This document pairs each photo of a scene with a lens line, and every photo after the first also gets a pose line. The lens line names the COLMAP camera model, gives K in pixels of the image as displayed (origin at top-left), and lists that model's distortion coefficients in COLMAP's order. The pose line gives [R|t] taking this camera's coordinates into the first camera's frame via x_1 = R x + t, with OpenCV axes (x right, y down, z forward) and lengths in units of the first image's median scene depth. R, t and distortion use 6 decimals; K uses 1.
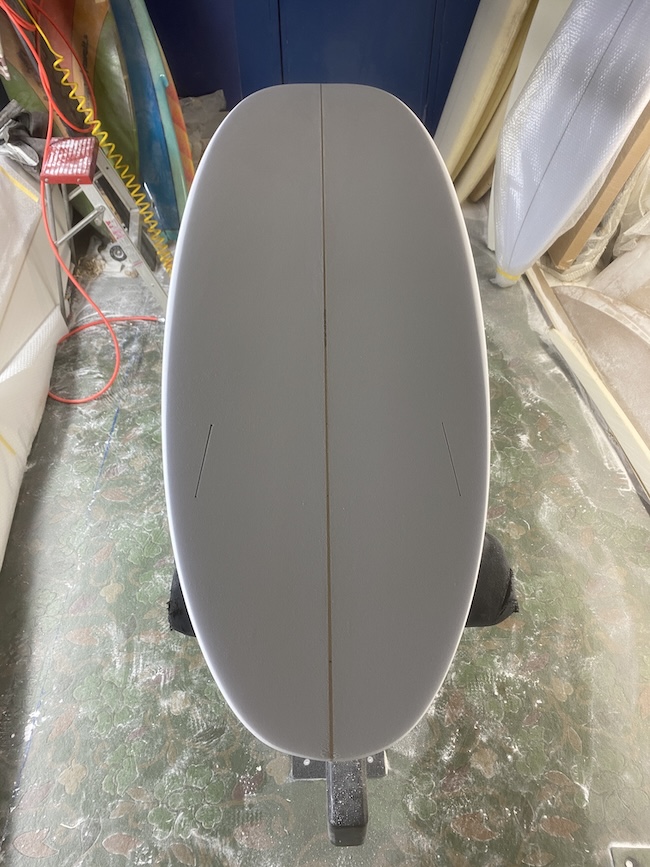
lens RADIAL K [[666.5, 0, 317.7], [0, 666.5, 426.4], [0, 0, 1]] dist [0.005551, -0.017932]
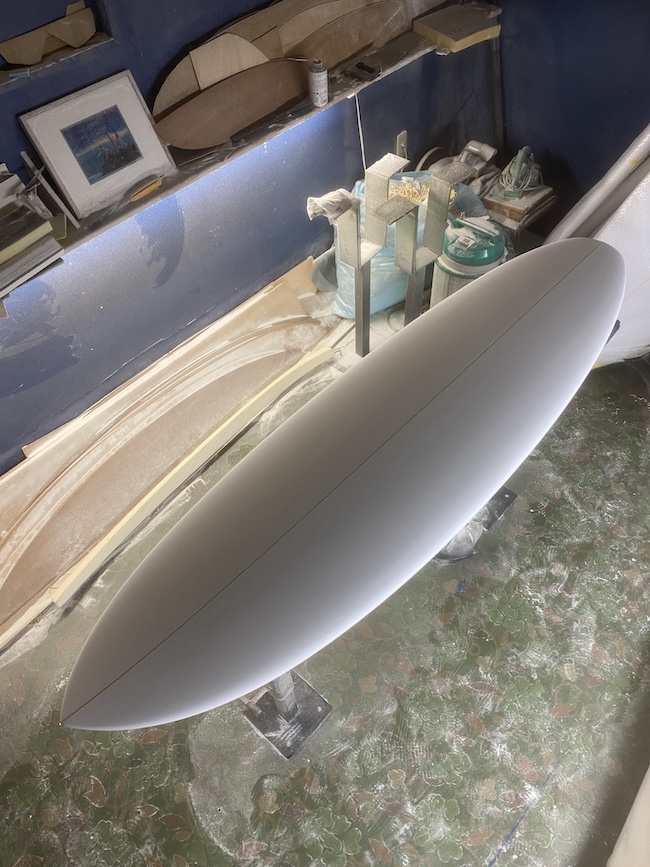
lens RADIAL K [[666.5, 0, 322.9], [0, 666.5, 430.6], [0, 0, 1]] dist [0.005551, -0.017932]
pose [[-0.717181, -0.509056, 0.475934, -0.288430], [0.537855, 0.029934, 0.842506, -0.861946], [-0.443129, 0.860213, 0.252331, 0.431504]]
